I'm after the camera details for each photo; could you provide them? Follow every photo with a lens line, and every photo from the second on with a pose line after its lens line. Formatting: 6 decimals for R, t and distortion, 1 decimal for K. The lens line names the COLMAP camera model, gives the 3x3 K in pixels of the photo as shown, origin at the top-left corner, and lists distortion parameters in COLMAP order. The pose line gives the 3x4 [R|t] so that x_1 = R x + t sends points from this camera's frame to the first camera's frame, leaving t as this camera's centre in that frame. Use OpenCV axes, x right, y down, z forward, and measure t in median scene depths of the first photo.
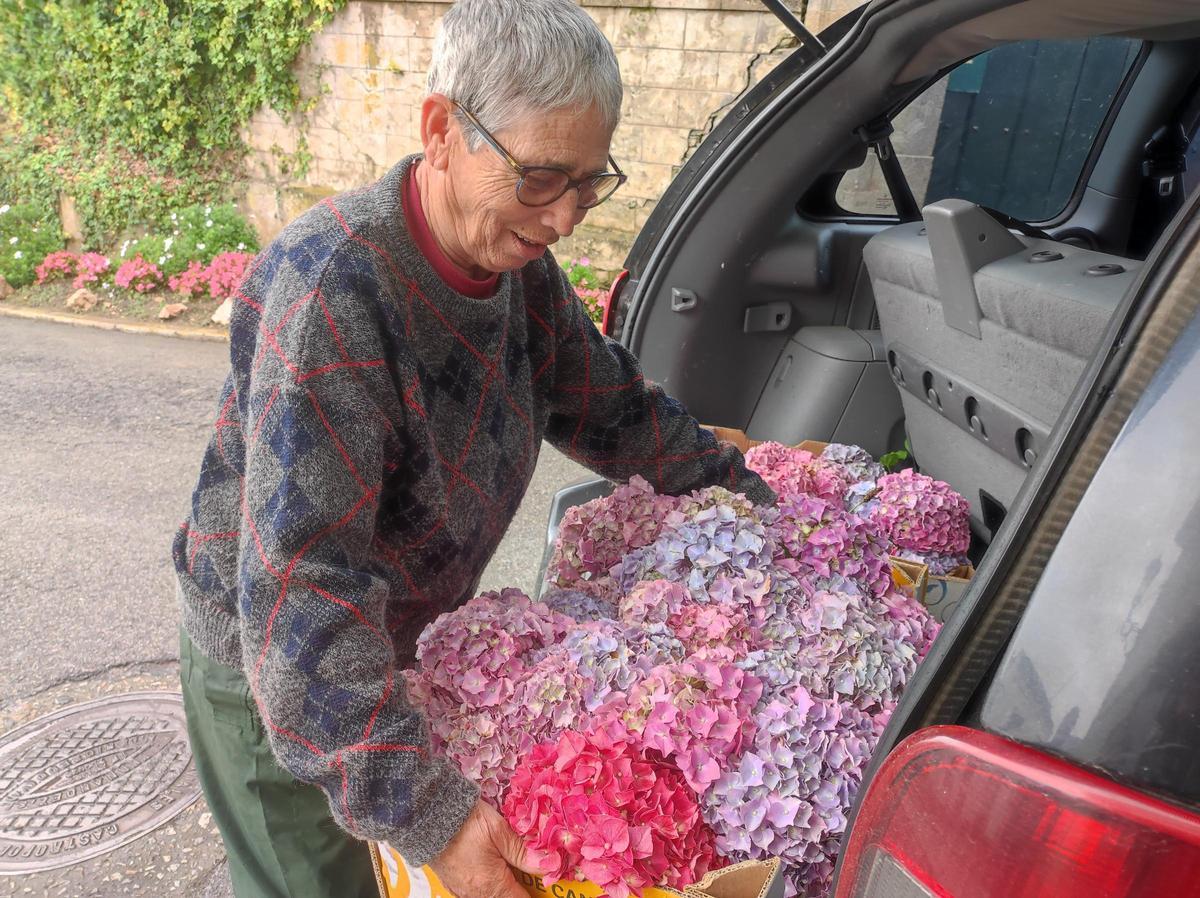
lens RADIAL K [[1074.2, 0, 577.9], [0, 1074.2, 448.2], [0, 0, 1]] dist [0.033095, -0.015294]
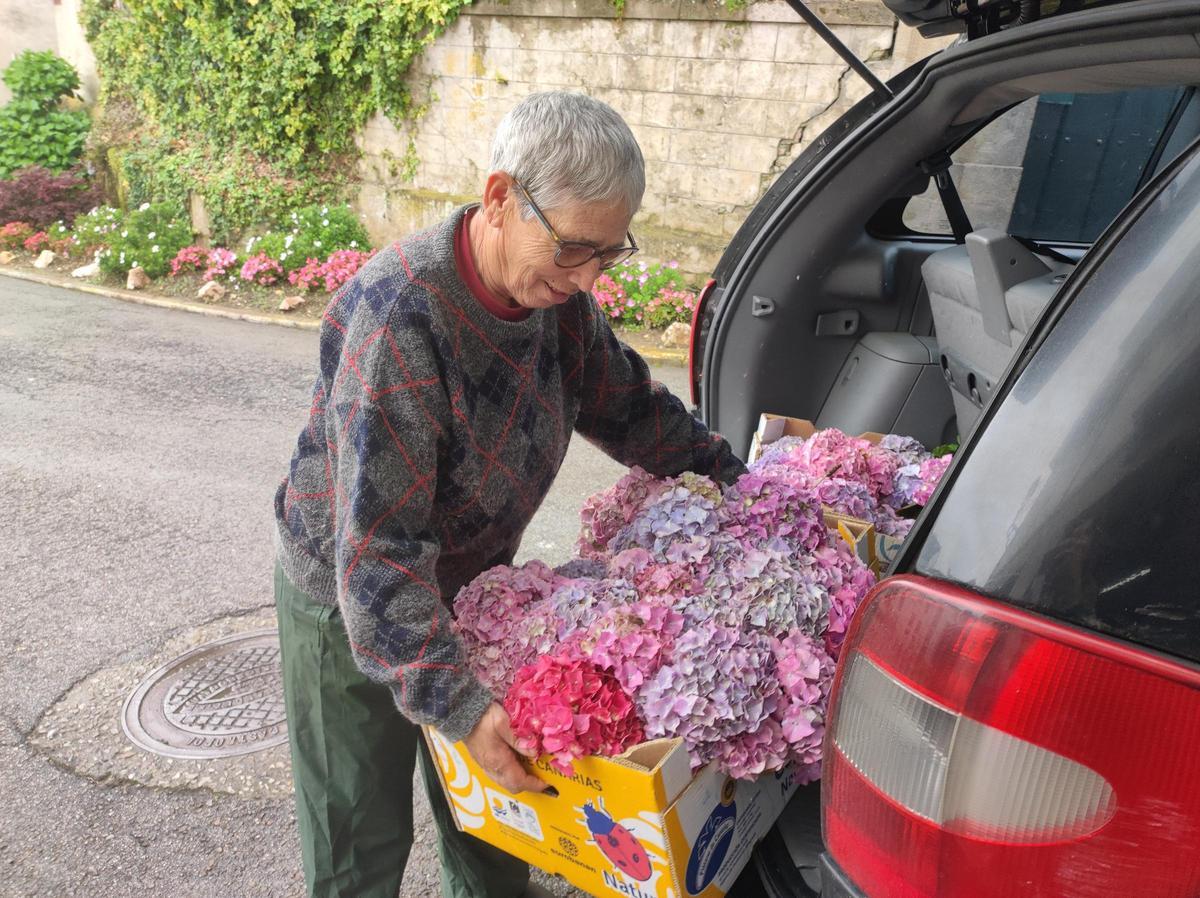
lens RADIAL K [[1074.2, 0, 559.5], [0, 1074.2, 462.4], [0, 0, 1]] dist [0.033095, -0.015294]
pose [[0.995343, 0.034972, -0.089827, -0.009635], [-0.033616, 0.999297, 0.016572, 0.018011], [0.090343, -0.013475, 0.995820, -0.175224]]
